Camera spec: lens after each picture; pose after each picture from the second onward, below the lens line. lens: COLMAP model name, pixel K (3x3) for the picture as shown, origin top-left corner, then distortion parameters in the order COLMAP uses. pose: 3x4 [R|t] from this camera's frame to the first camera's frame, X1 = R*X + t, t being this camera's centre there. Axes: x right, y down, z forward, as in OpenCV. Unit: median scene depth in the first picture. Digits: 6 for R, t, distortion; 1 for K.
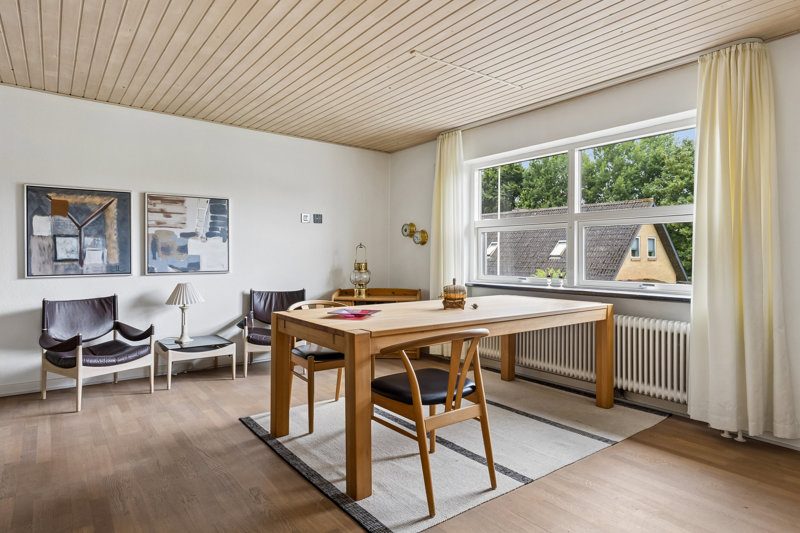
lens RADIAL K [[464.2, 0, 400.0], [0, 464.2, 266.5], [0, 0, 1]] dist [-0.002235, -0.000332]
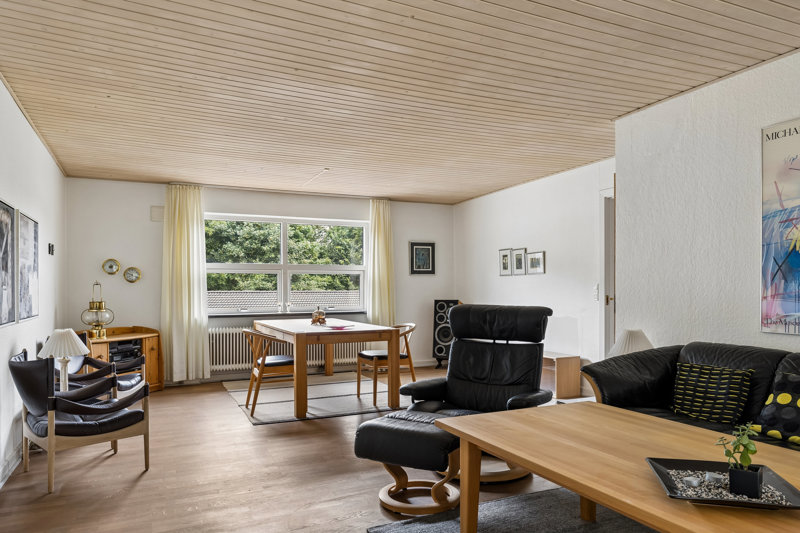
lens RADIAL K [[550.4, 0, 402.1], [0, 550.4, 291.5], [0, 0, 1]] dist [0.001416, 0.000225]
pose [[0.207901, -0.005312, 0.978135, -1.042382], [0.031726, 0.999496, -0.001315, -0.005633], [-0.977635, 0.031306, 0.207965, 0.185420]]
